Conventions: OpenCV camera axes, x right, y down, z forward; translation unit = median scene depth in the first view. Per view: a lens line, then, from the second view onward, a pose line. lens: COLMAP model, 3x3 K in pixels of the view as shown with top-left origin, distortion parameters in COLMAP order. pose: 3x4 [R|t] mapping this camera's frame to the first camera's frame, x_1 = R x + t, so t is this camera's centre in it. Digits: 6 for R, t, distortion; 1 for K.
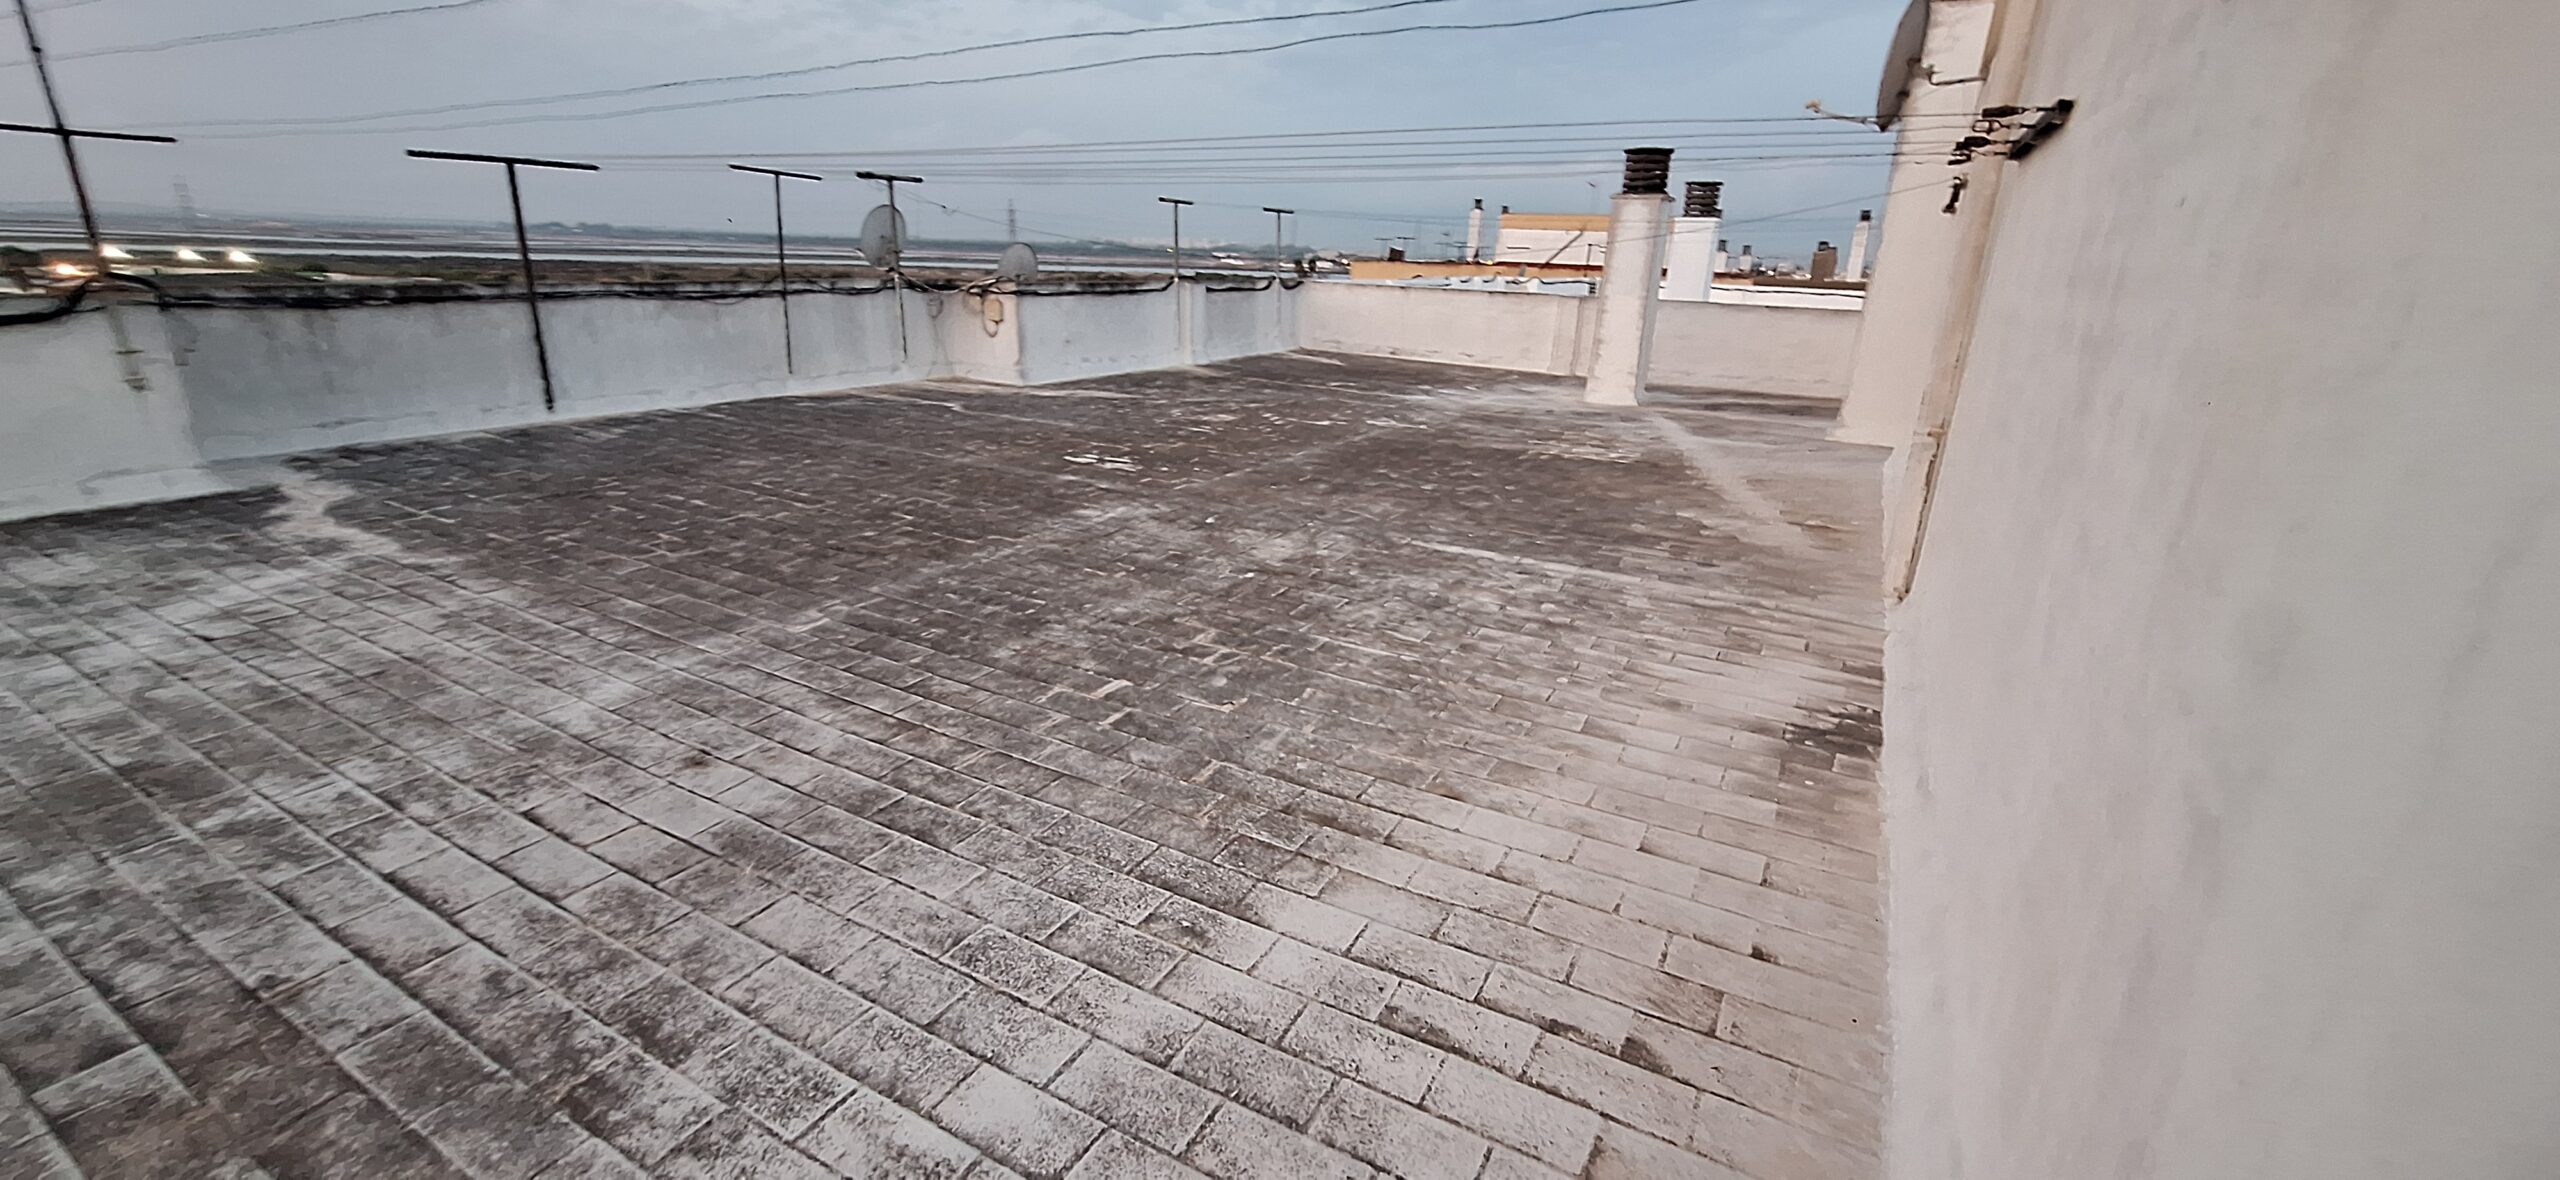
lens RADIAL K [[1019.5, 0, 1291.8], [0, 1019.5, 587.3], [0, 0, 1]] dist [-0.006422, 0.001690]
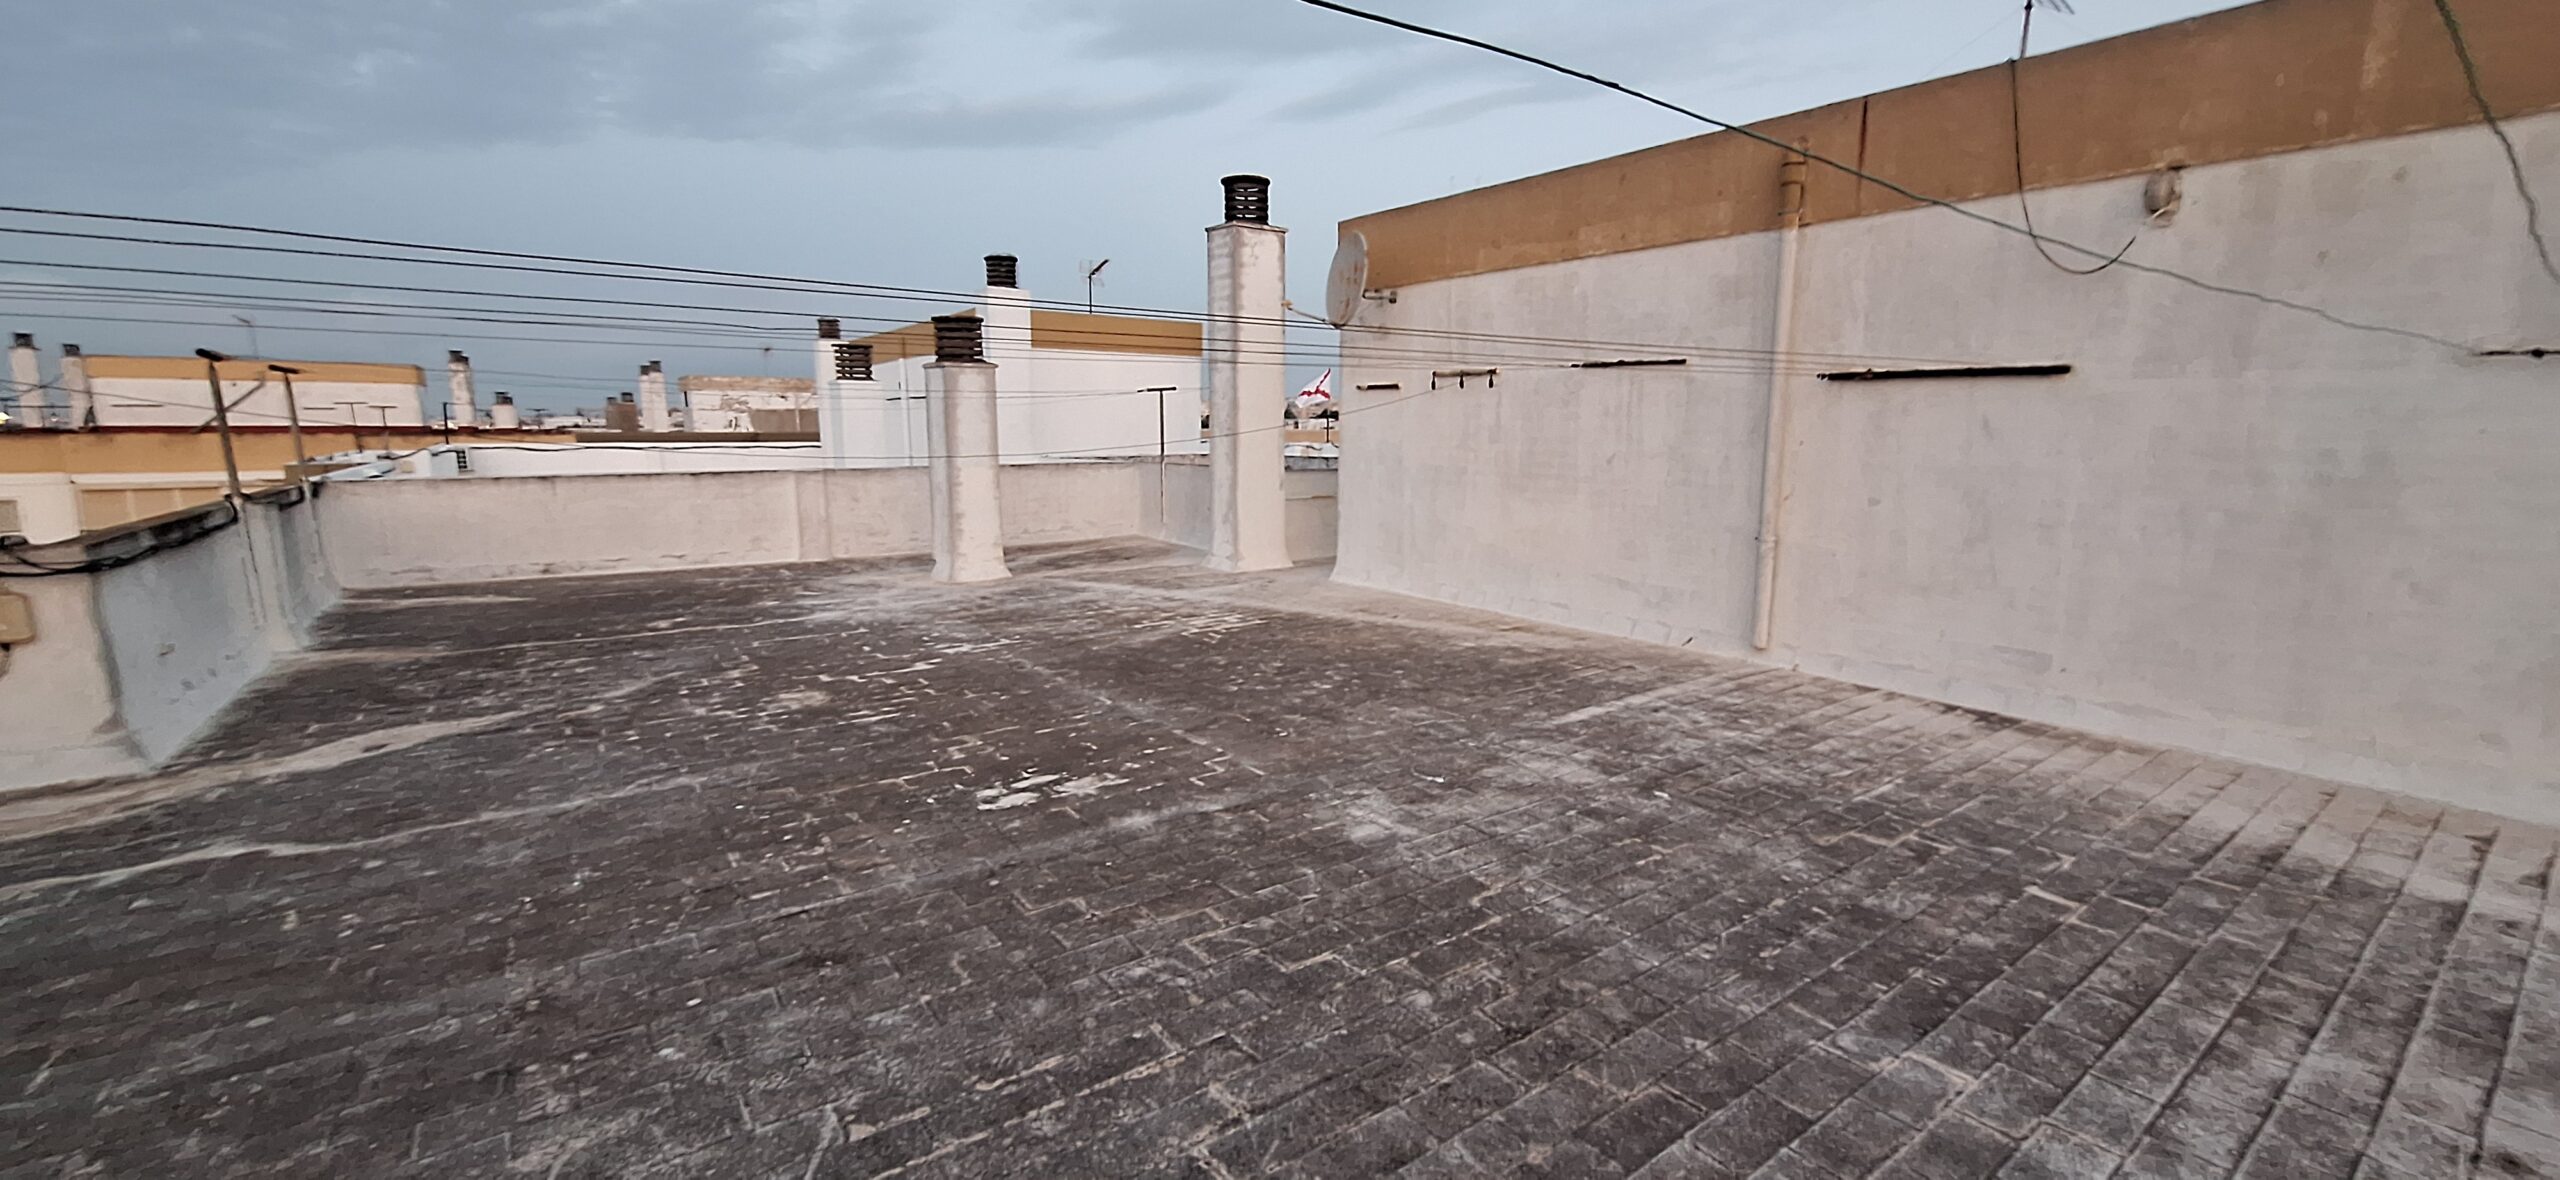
lens RADIAL K [[1019.5, 0, 1290.0], [0, 1019.5, 593.8], [0, 0, 1]] dist [-0.006422, 0.001690]
pose [[0.417497, -0.185276, 0.889589, -0.507980], [0.295562, 0.953446, 0.059865, -0.178169], [-0.859267, 0.237935, 0.452821, 0.432928]]
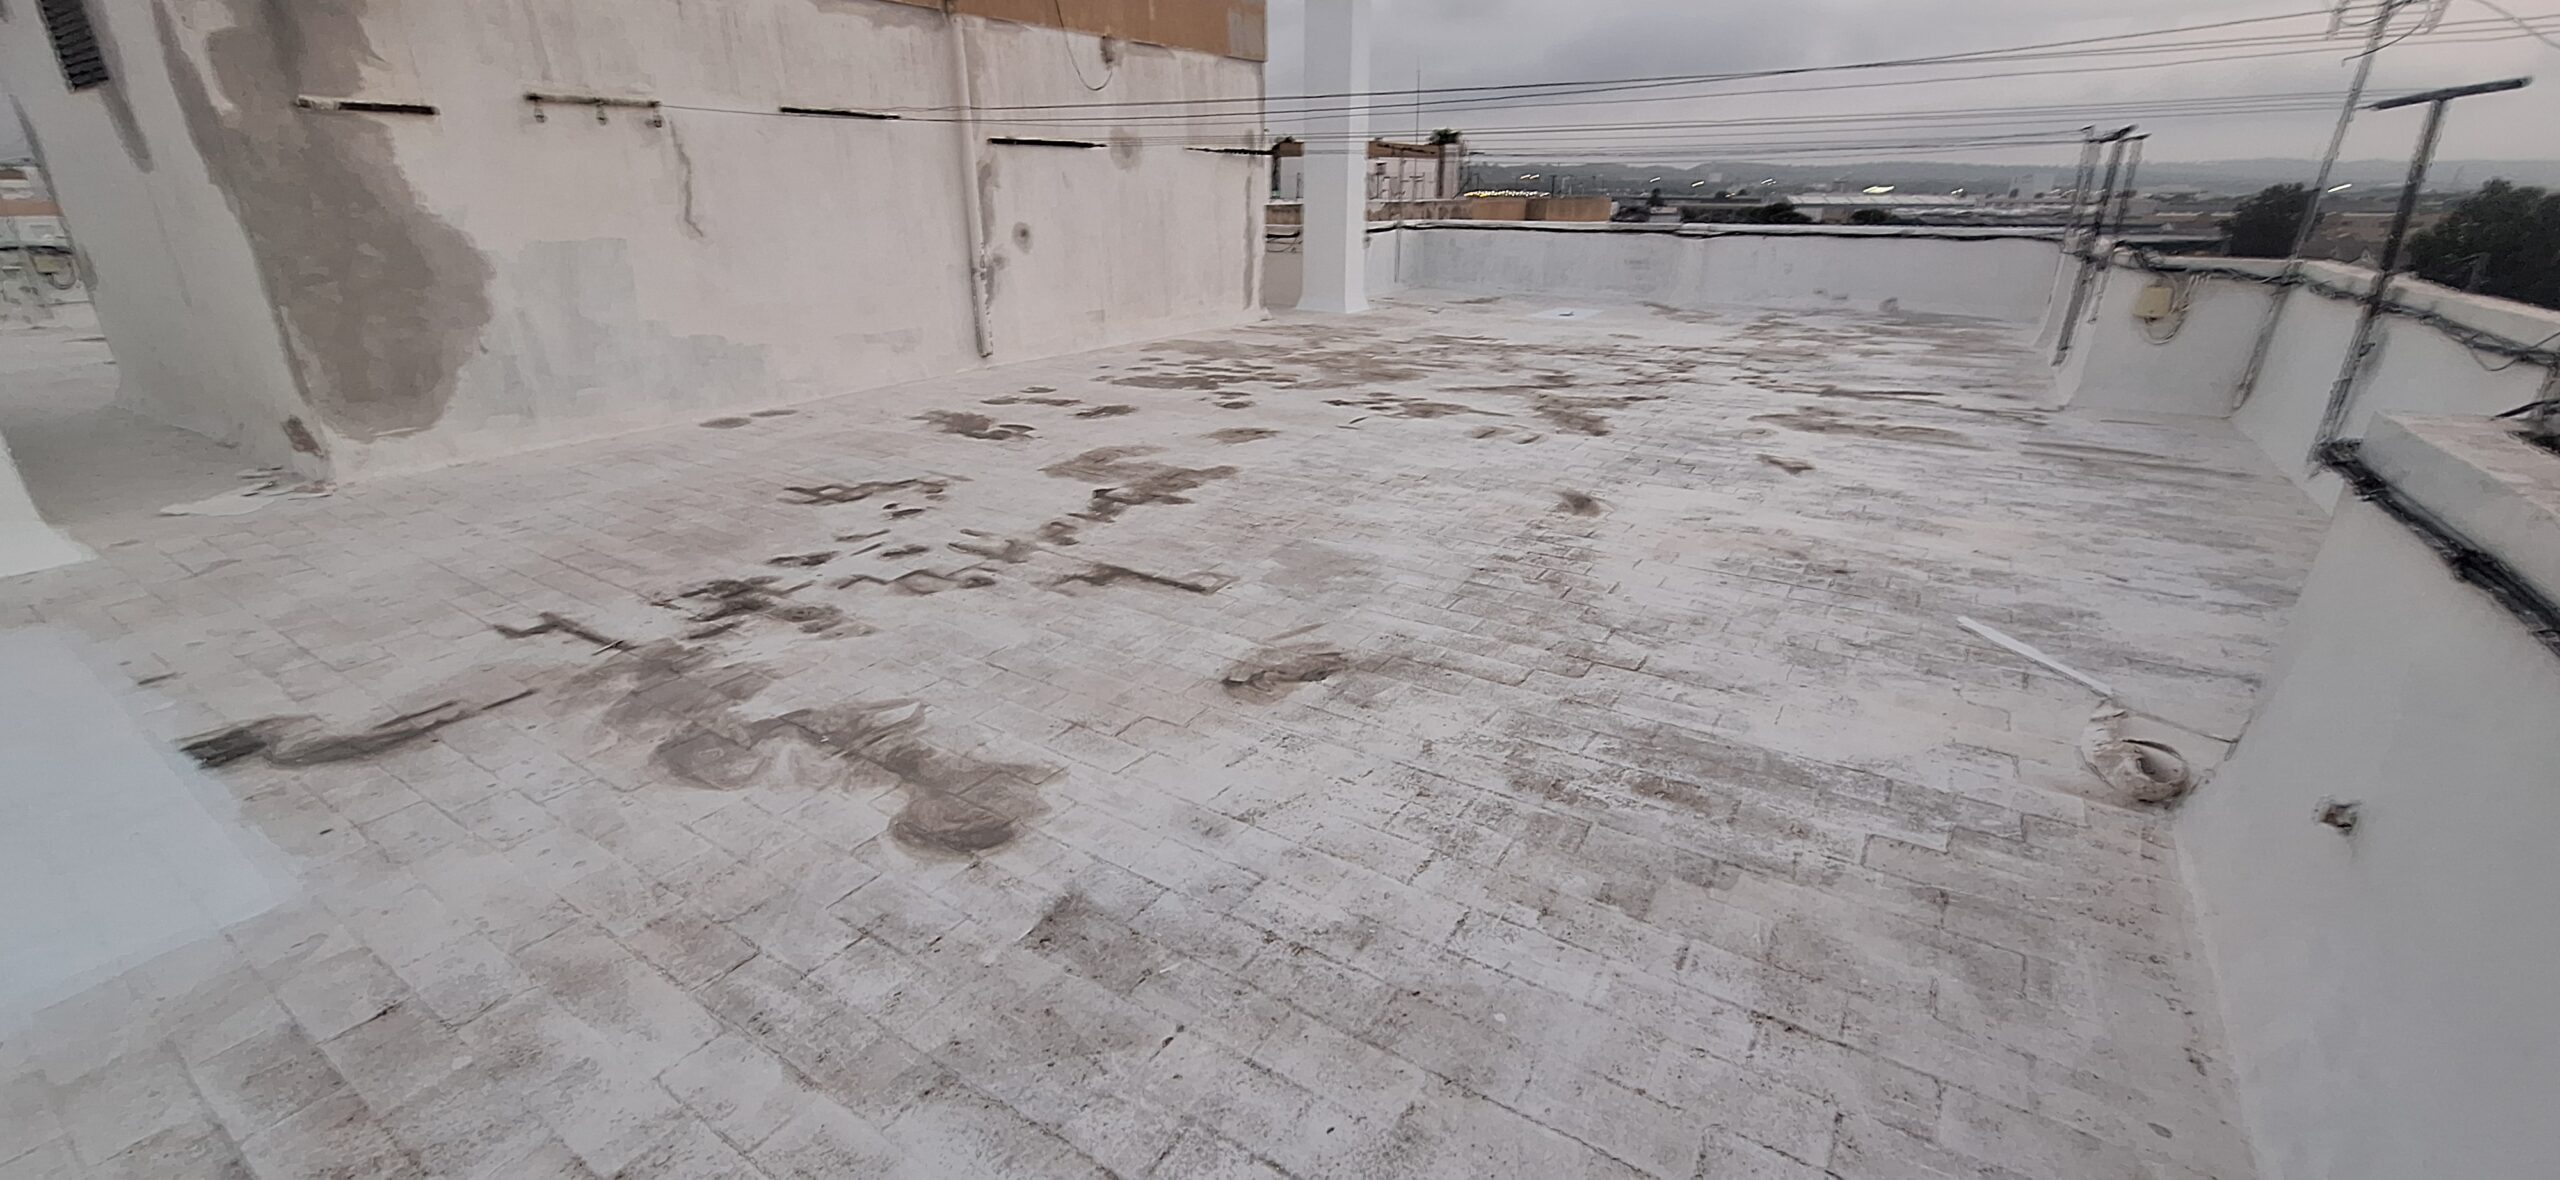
lens RADIAL K [[1019.5, 0, 1294.0], [0, 1019.5, 593.1], [0, 0, 1]] dist [-0.006422, 0.001690]
pose [[-0.996940, -0.055860, 0.054681, -0.076467], [-0.007615, 0.765603, 0.643268, -0.457235], [-0.077797, 0.640883, -0.763686, 1.363365]]
